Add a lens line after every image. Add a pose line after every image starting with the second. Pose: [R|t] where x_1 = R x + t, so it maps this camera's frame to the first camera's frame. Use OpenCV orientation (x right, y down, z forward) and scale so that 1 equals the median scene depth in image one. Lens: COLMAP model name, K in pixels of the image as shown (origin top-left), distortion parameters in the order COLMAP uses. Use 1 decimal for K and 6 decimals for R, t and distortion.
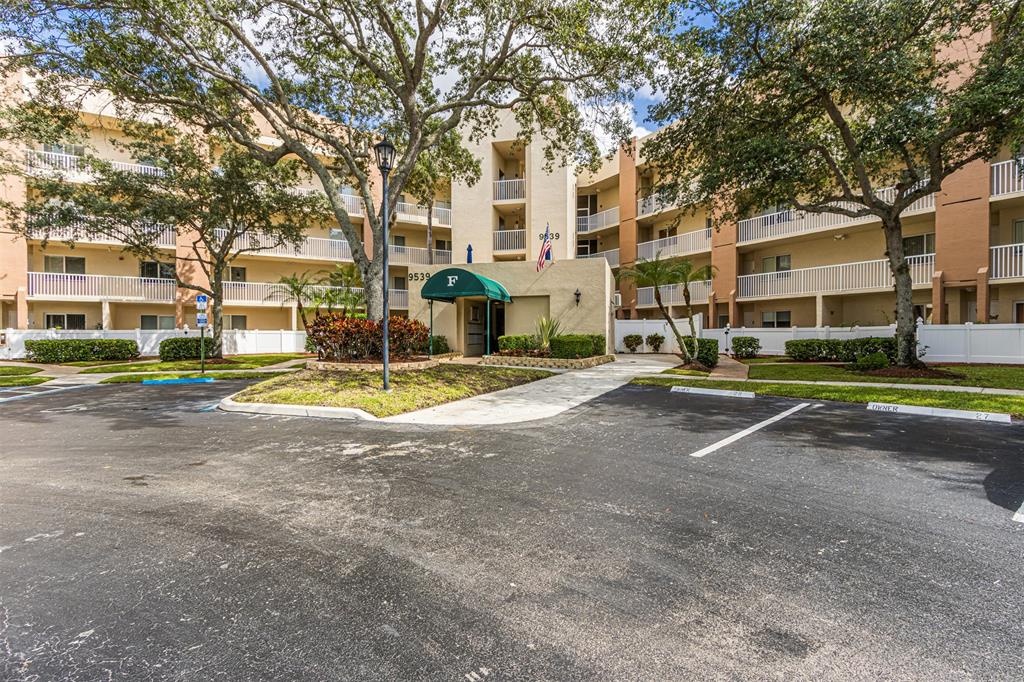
lens RADIAL K [[466.8, 0, 513.2], [0, 466.8, 339.3], [0, 0, 1]] dist [0.001197, -0.000080]
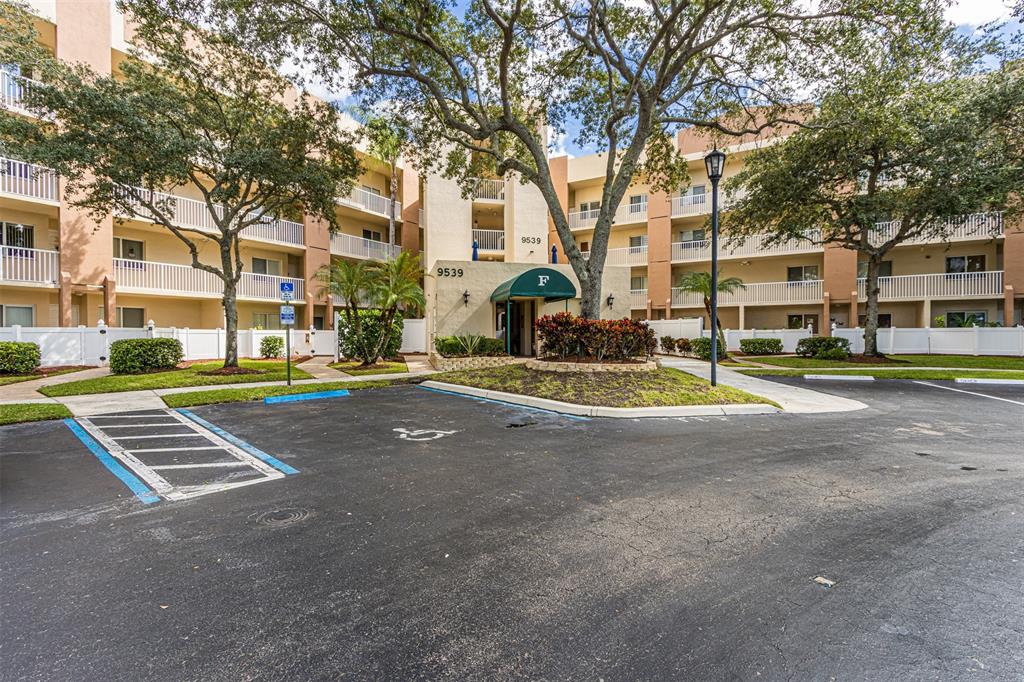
lens RADIAL K [[466.8, 0, 513.2], [0, 466.8, 339.3], [0, 0, 1]] dist [0.001197, -0.000080]
pose [[0.885048, -0.003420, 0.465487, -0.504852], [0.004600, 0.999988, -0.001400, 0.000878], [-0.465476, 0.003381, 0.885054, 0.113985]]
